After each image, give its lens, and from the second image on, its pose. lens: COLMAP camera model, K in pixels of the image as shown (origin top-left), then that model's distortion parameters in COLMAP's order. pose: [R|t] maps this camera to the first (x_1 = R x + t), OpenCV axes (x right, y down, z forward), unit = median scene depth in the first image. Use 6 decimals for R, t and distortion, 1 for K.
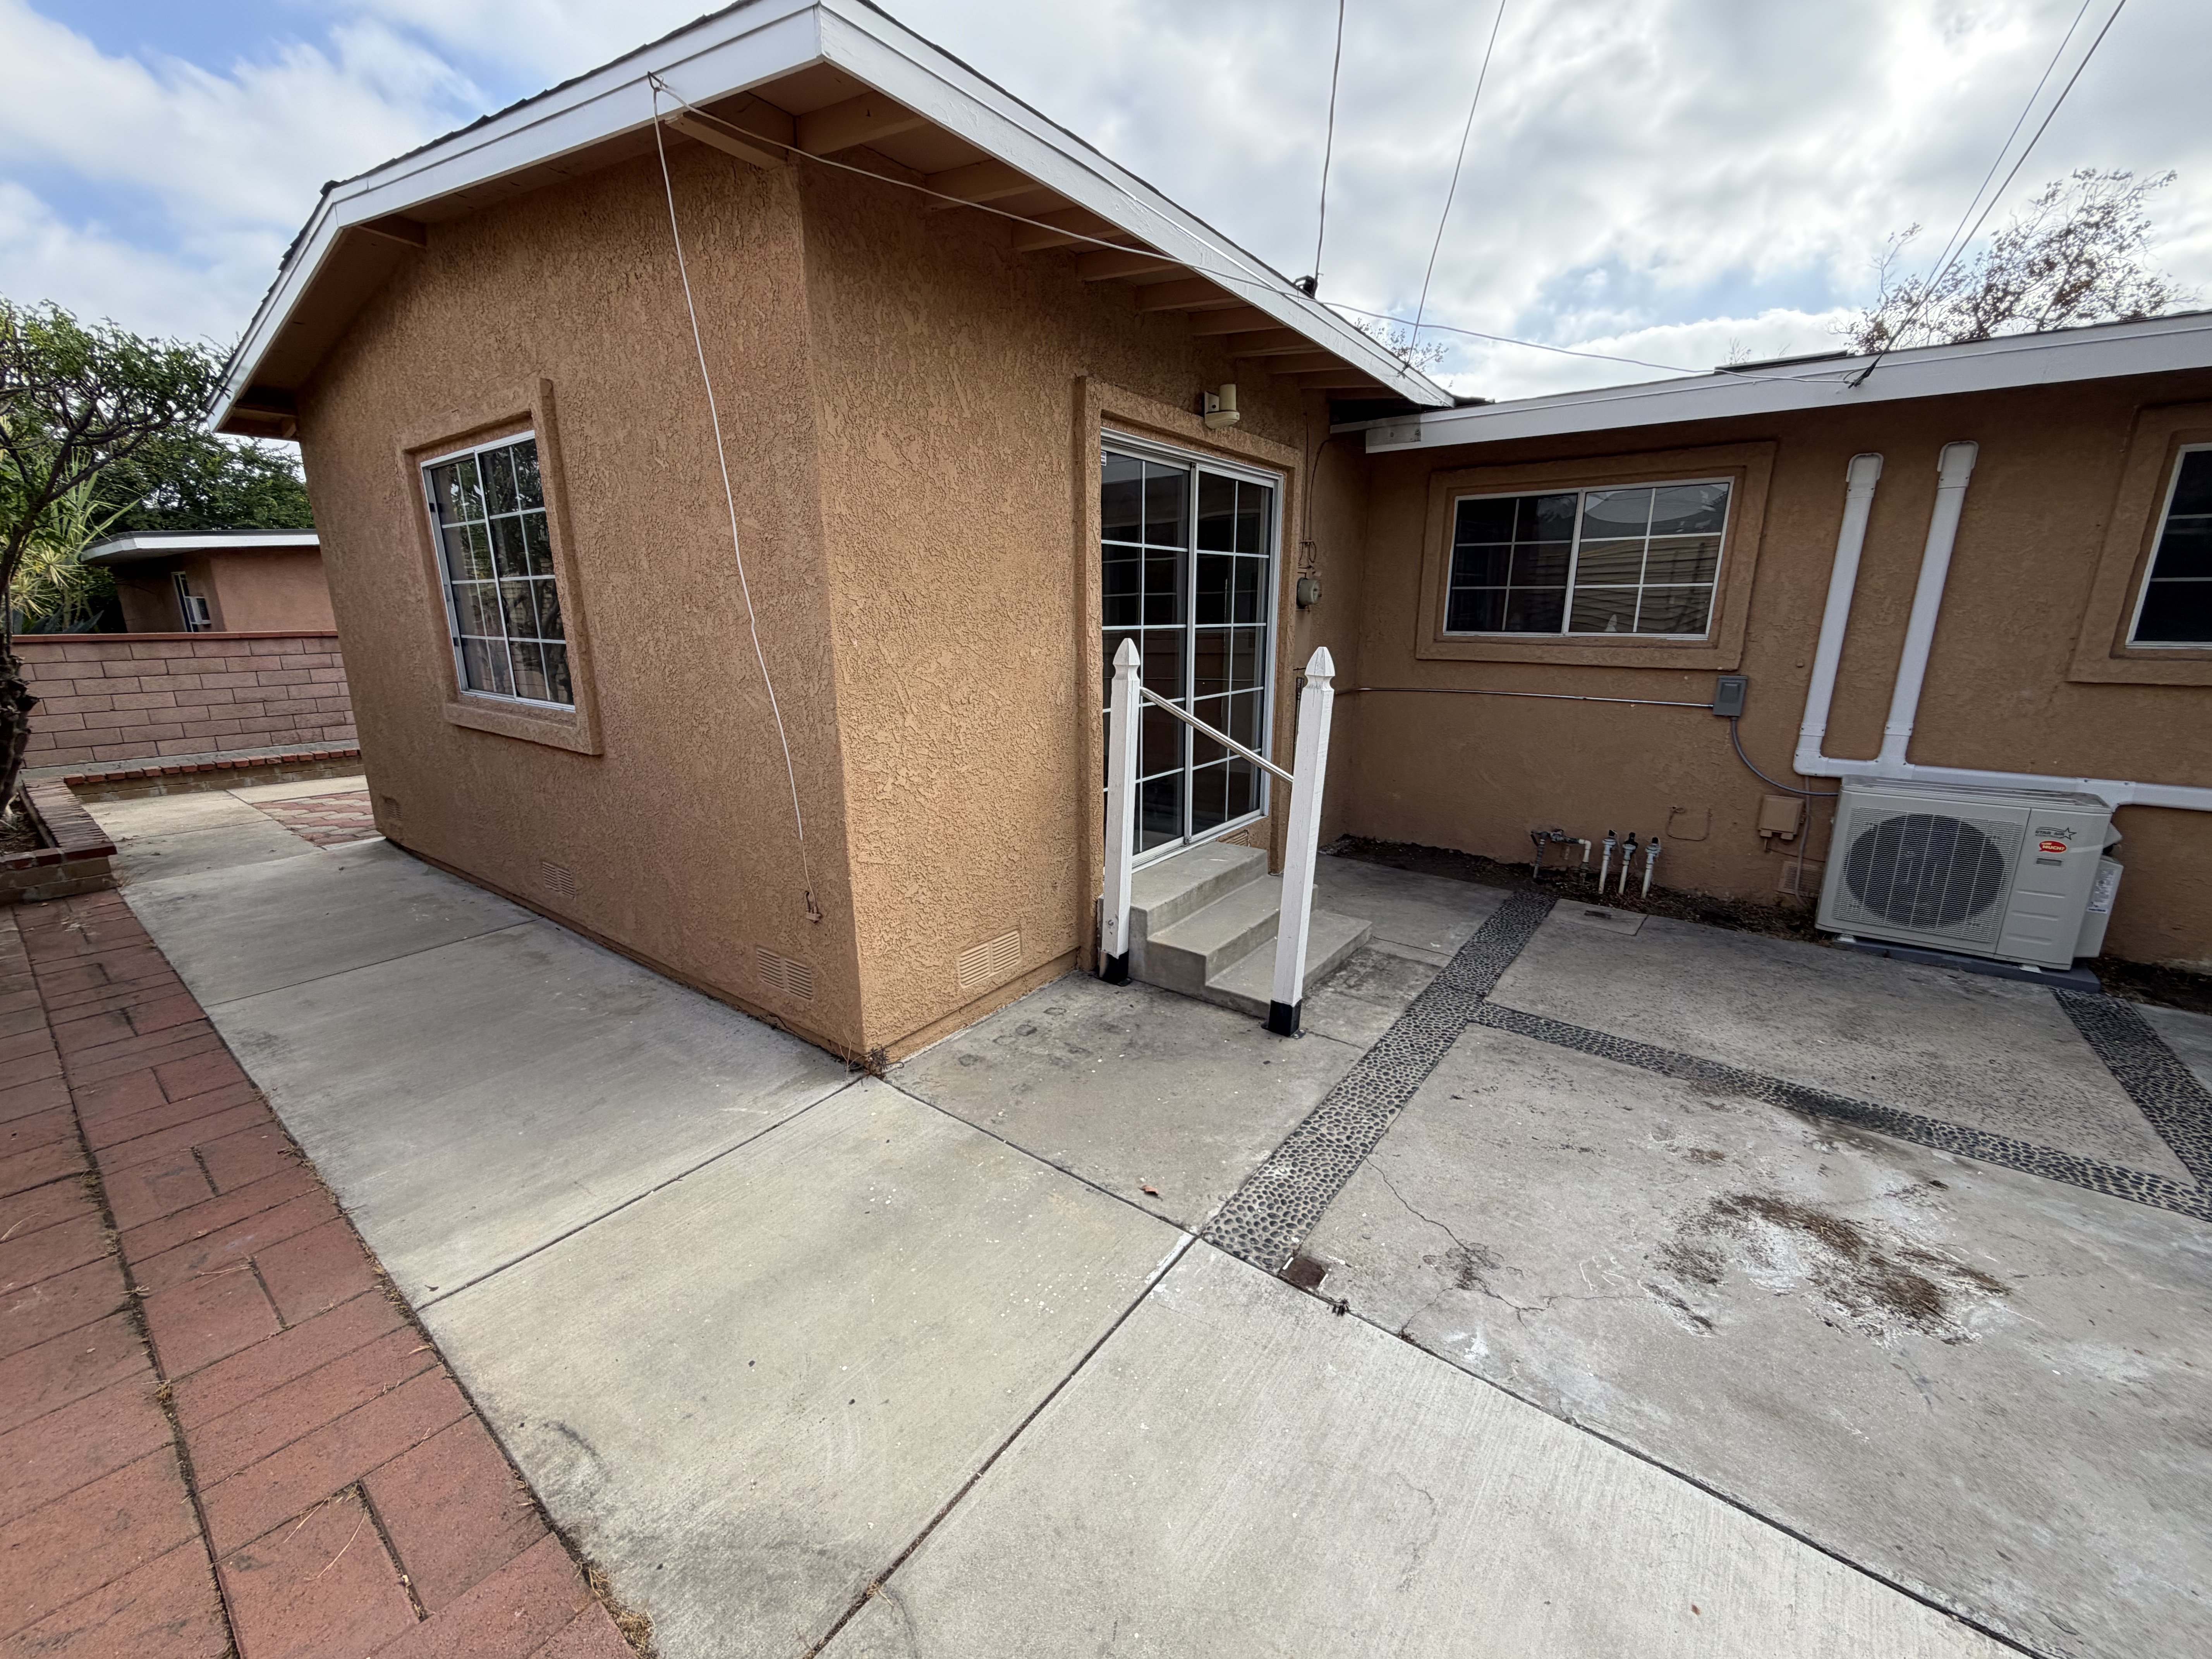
lens RADIAL K [[879.9, 0, 1104.5], [0, 879.9, 825.2], [0, 0, 1]] dist [0.001210, 0.000150]
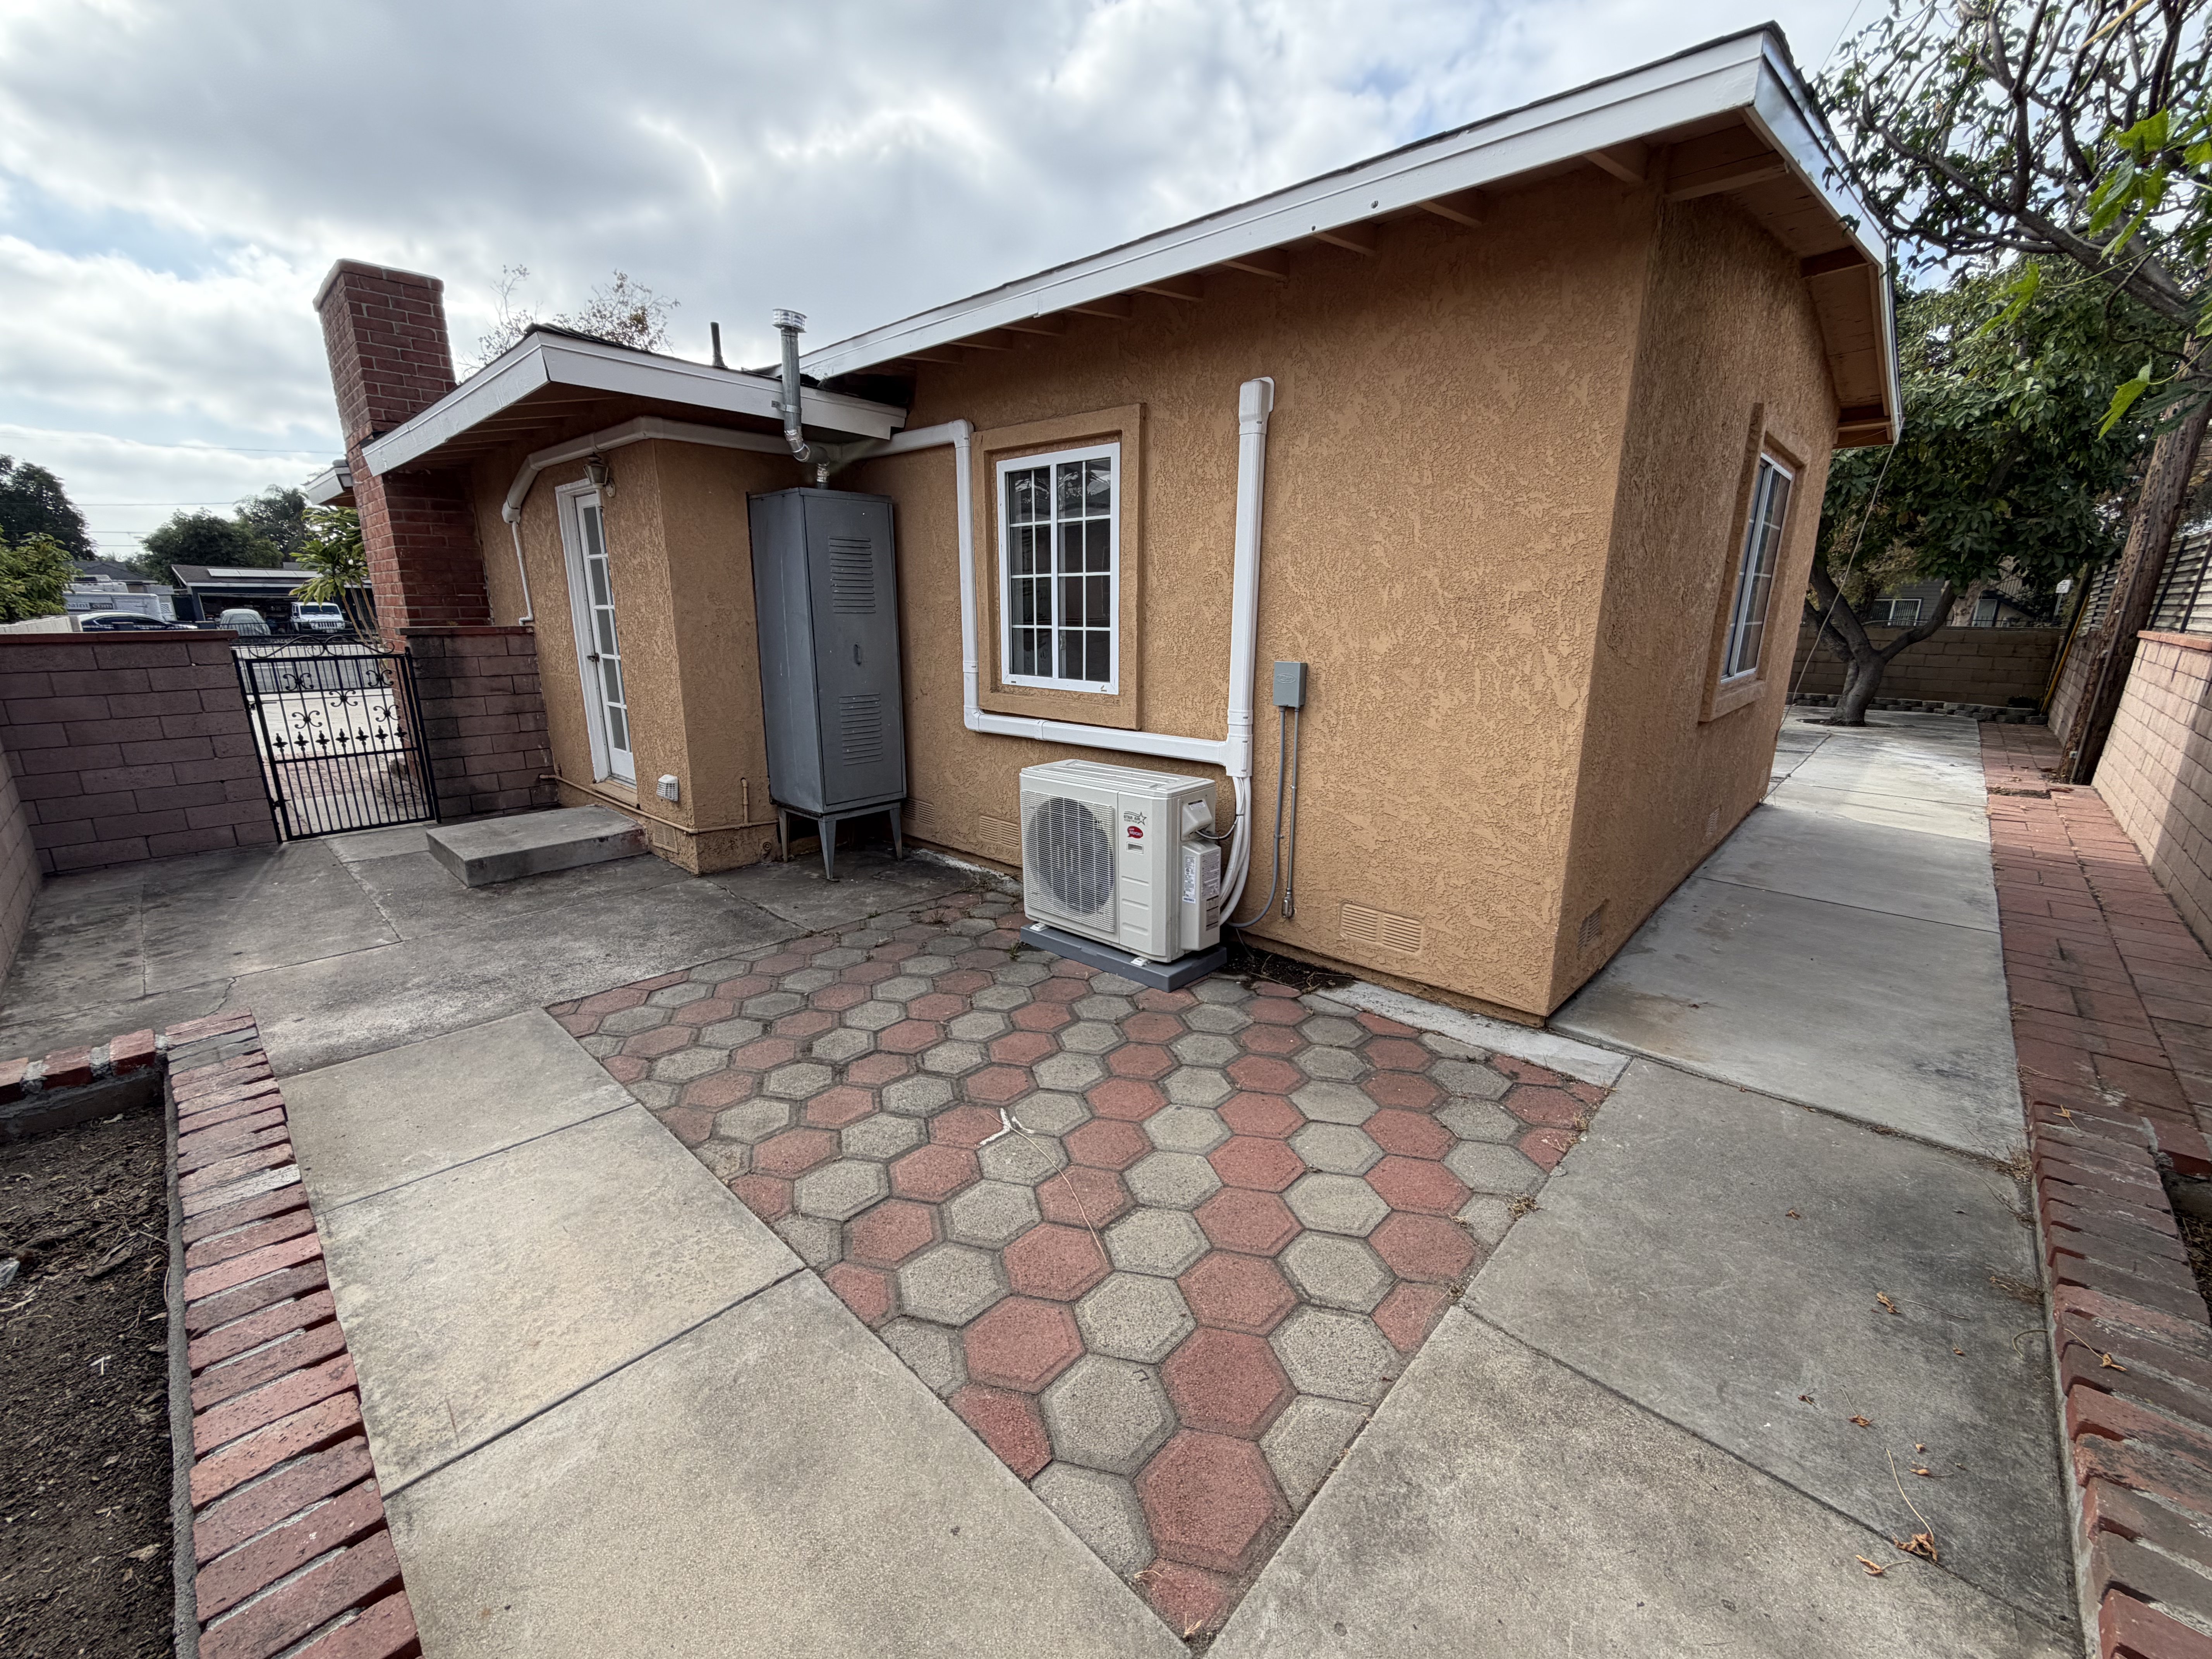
lens RADIAL K [[879.9, 0, 1105.6], [0, 879.9, 829.5], [0, 0, 1]] dist [0.001210, 0.000150]
pose [[0.104127, -0.247949, 0.963161, -1.762427], [0.238186, 0.946460, 0.217900, -0.366428], [-0.965621, 0.206722, 0.157611, 1.521376]]
